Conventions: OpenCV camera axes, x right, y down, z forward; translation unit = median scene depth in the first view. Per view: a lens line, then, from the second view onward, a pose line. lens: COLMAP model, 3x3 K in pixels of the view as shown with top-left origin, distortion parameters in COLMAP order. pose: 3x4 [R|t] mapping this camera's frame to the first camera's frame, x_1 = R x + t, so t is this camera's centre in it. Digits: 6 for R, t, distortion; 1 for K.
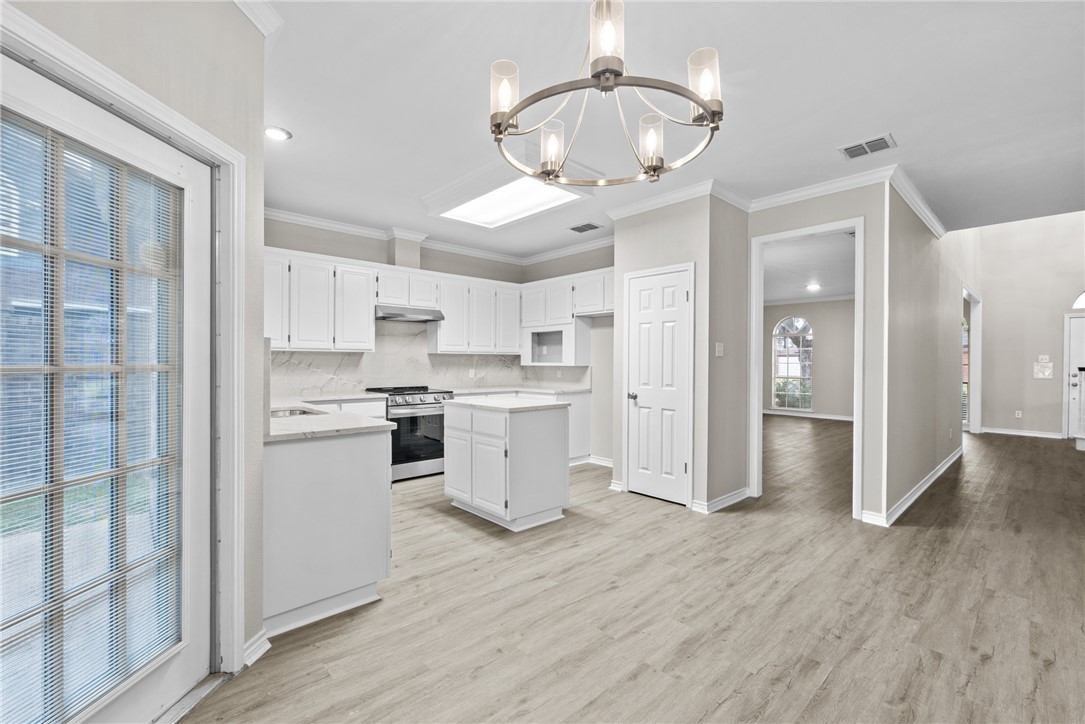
lens RADIAL K [[460.4, 0, 542.5], [0, 460.4, 362.0], [0, 0, 1]] dist [-0.000236, -0.000020]
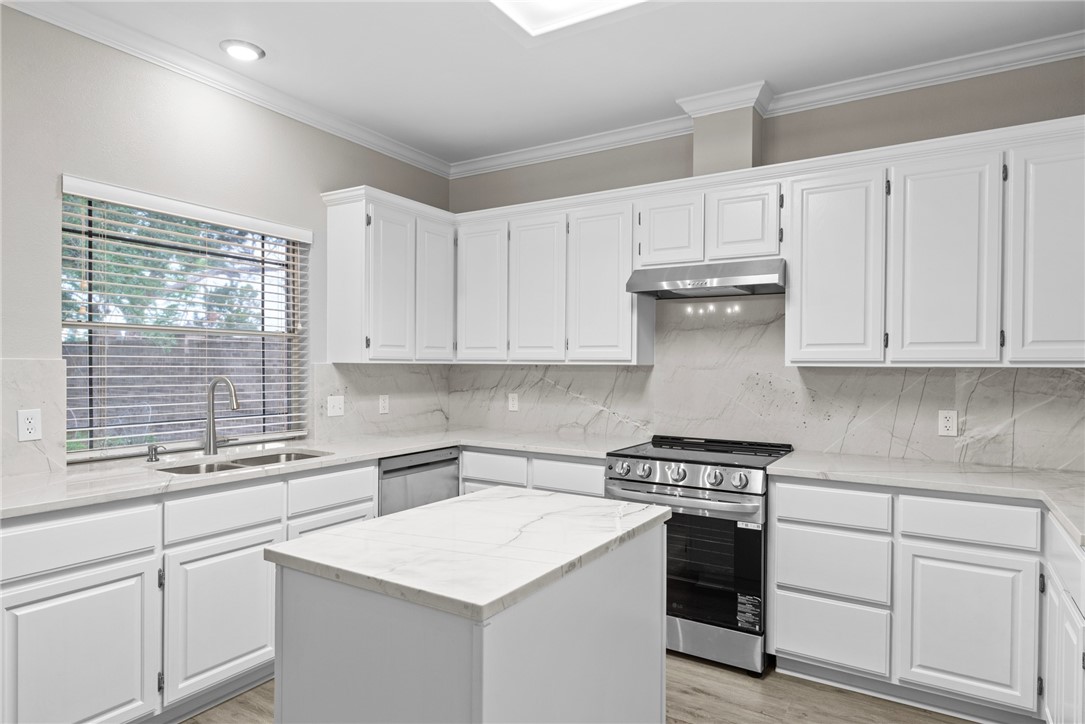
lens RADIAL K [[632.3, 0, 540.6], [0, 632.3, 371.7], [0, 0, 1]] dist [-0.000240, 0.000308]
pose [[0.269442, 0.009623, -0.962969, 0.270840], [-0.006723, 0.999945, 0.008111, -0.019434], [0.962993, 0.004289, 0.269492, 0.714093]]
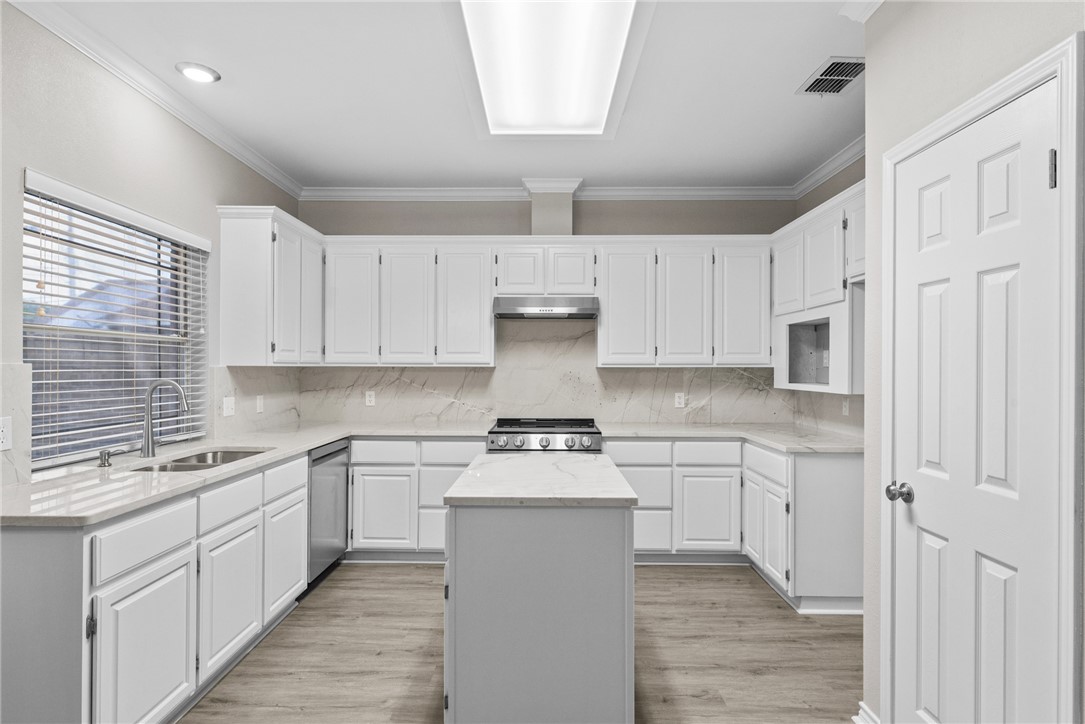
lens RADIAL K [[567.5, 0, 540.5], [0, 567.5, 365.4], [0, 0, 1]] dist [0.003028, 0.000233]
pose [[0.731856, -0.003700, -0.681449, 0.257239], [-0.000725, 0.999980, -0.006209, -0.018568], [0.681459, 0.005038, 0.731839, 0.433576]]
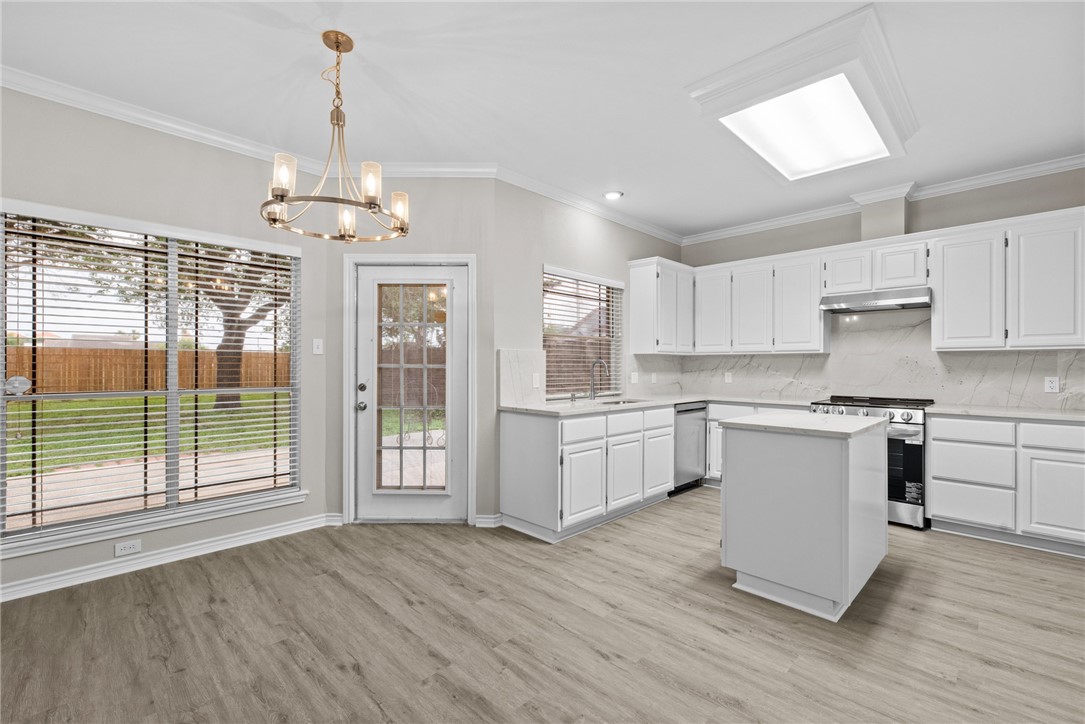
lens RADIAL K [[470.3, 0, 539.0], [0, 470.3, 365.6], [0, 0, 1]] dist [0.001435, -0.000082]
pose [[0.041430, -0.003131, -0.999136, 0.479755], [-0.001911, 0.999993, -0.003213, 0.005674], [0.999140, 0.002043, 0.041424, 0.441582]]
